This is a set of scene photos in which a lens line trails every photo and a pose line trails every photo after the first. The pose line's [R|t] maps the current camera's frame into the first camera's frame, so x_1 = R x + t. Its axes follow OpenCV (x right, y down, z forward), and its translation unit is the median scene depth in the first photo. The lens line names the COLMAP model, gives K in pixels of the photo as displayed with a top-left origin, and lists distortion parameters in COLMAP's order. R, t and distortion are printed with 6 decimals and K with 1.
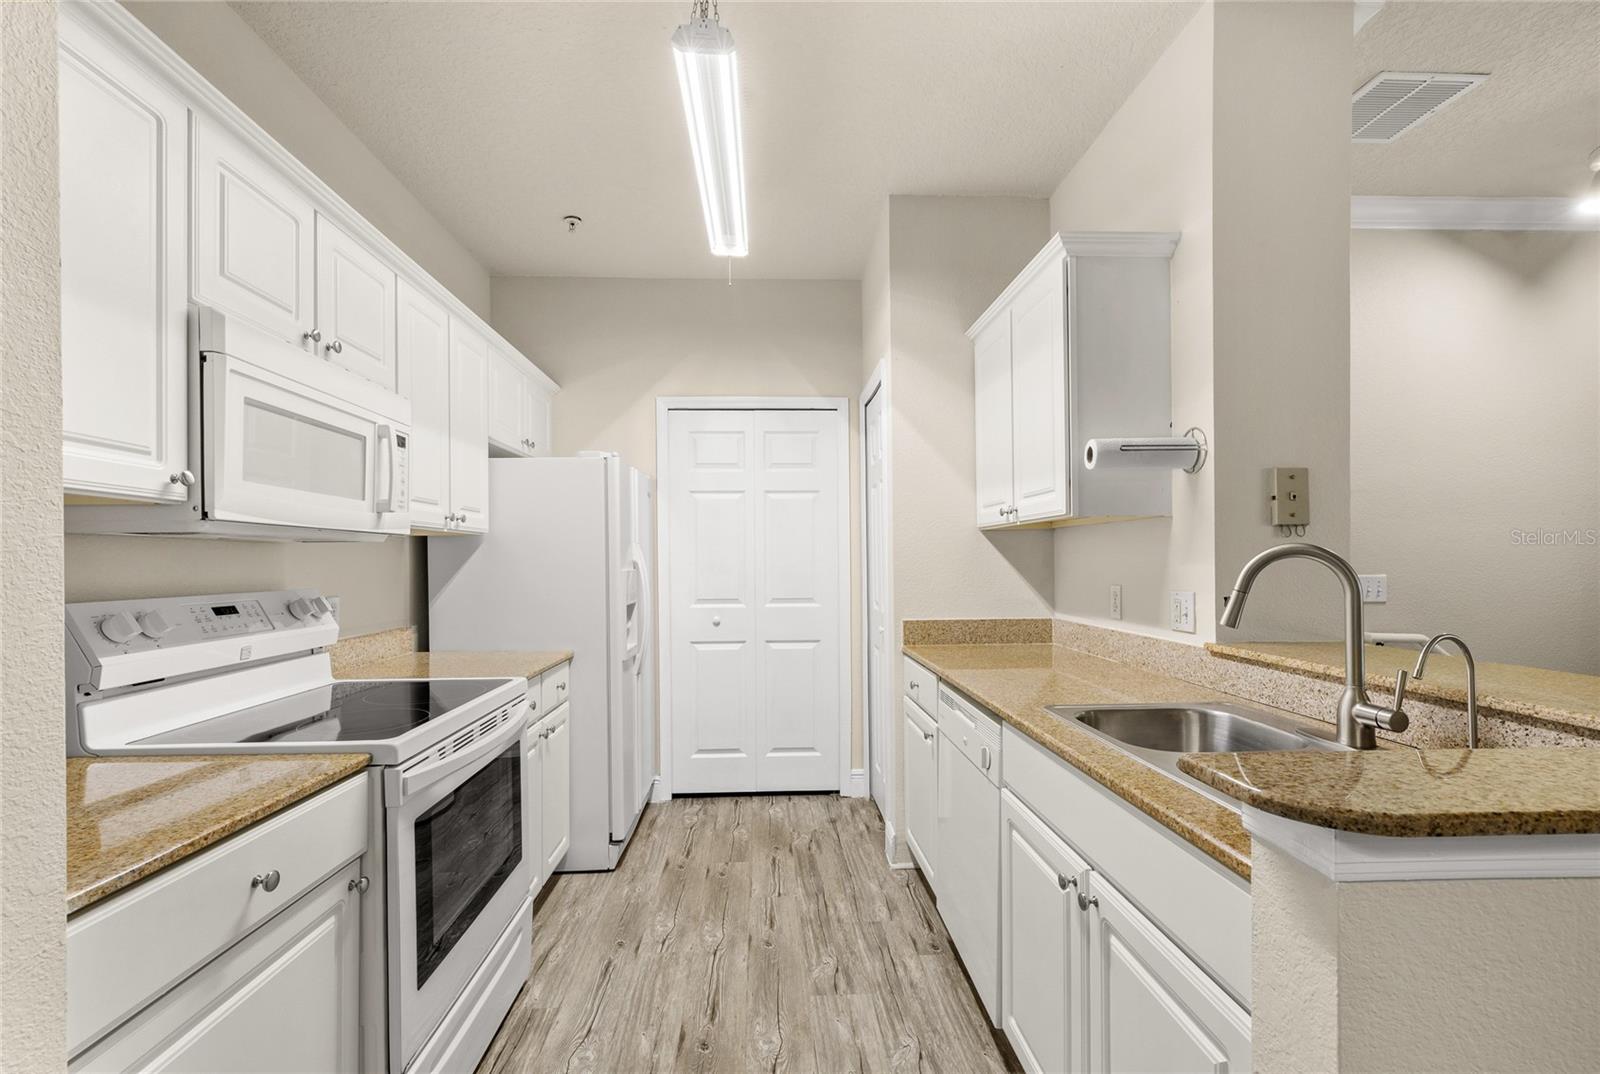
lens RADIAL K [[710.1, 0, 793.3], [0, 710.1, 560.9], [0, 0, 1]] dist [0.000566, -0.000032]
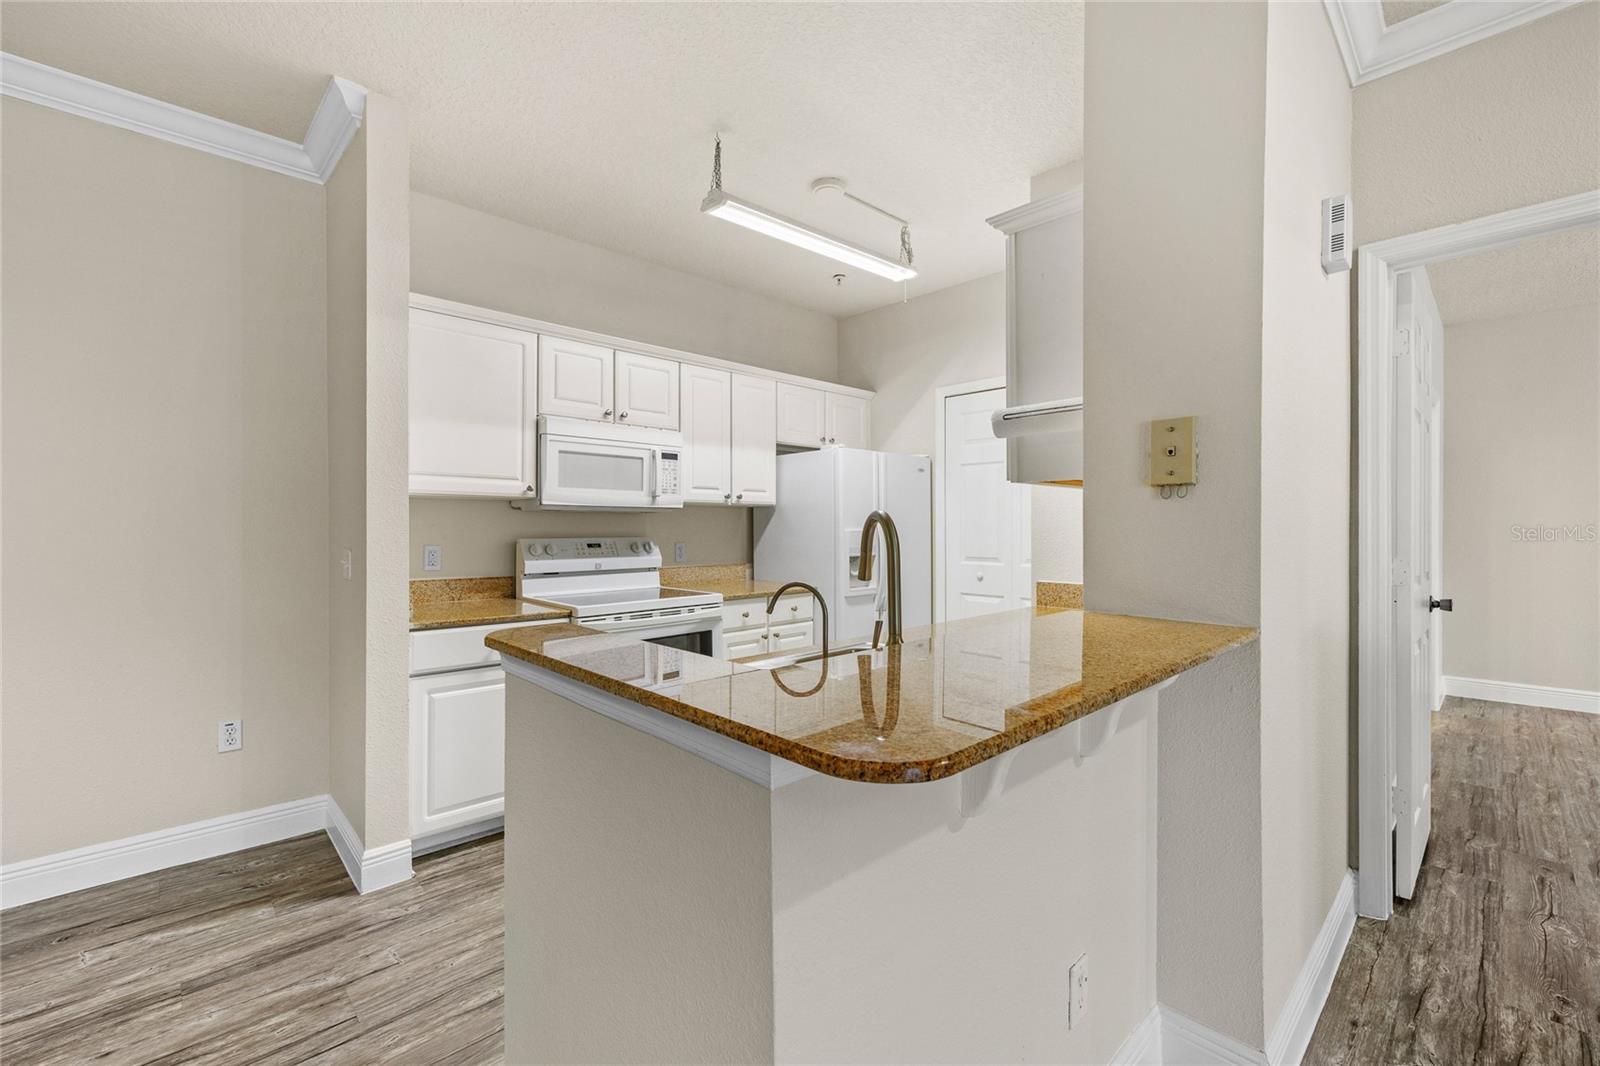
lens RADIAL K [[679.1, 0, 795.0], [0, 679.1, 531.8], [0, 0, 1]] dist [0.000797, 0.000211]
pose [[0.658782, 0.013784, -0.752208, 0.851312], [-0.004757, 0.999888, 0.014157, -0.002465], [0.752319, -0.005748, 0.658774, 0.081782]]
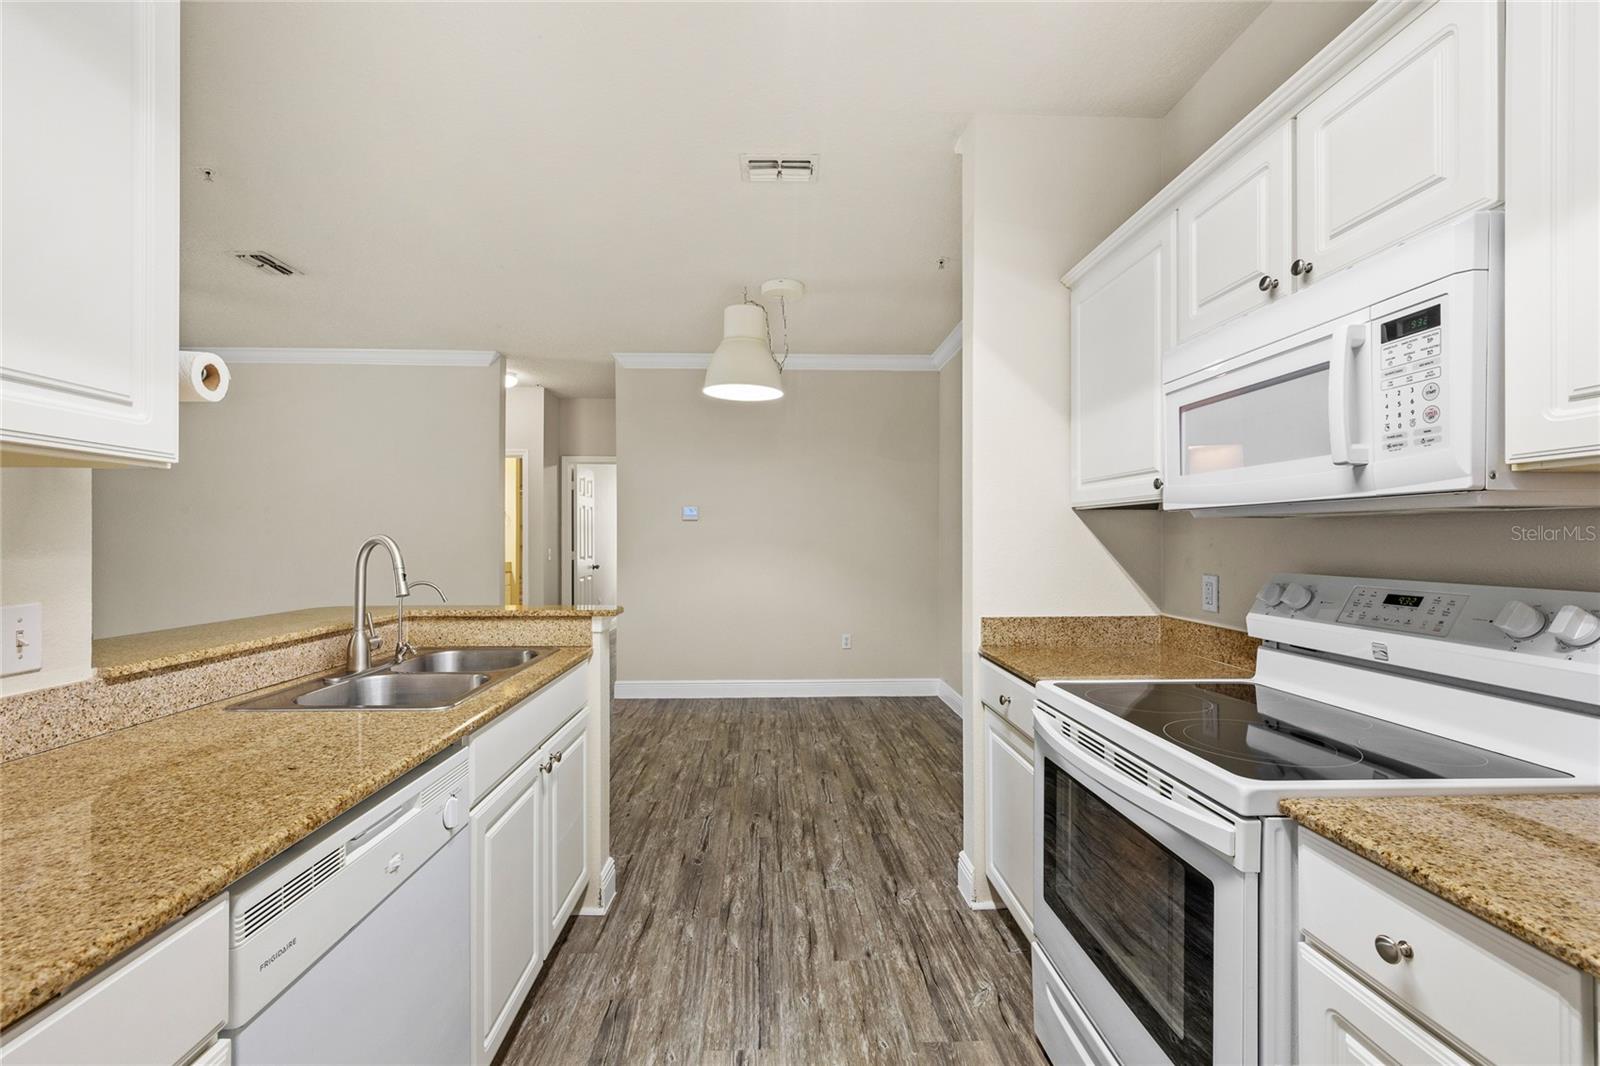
lens RADIAL K [[681.1, 0, 793.0], [0, 681.1, 539.3], [0, 0, 1]] dist [-0.000043, 0.000081]
pose [[-0.999951, 0.006818, 0.007132, -0.065989], [0.006801, 0.999974, -0.002395, -0.003692], [-0.007148, -0.002347, -0.999972, 1.351389]]
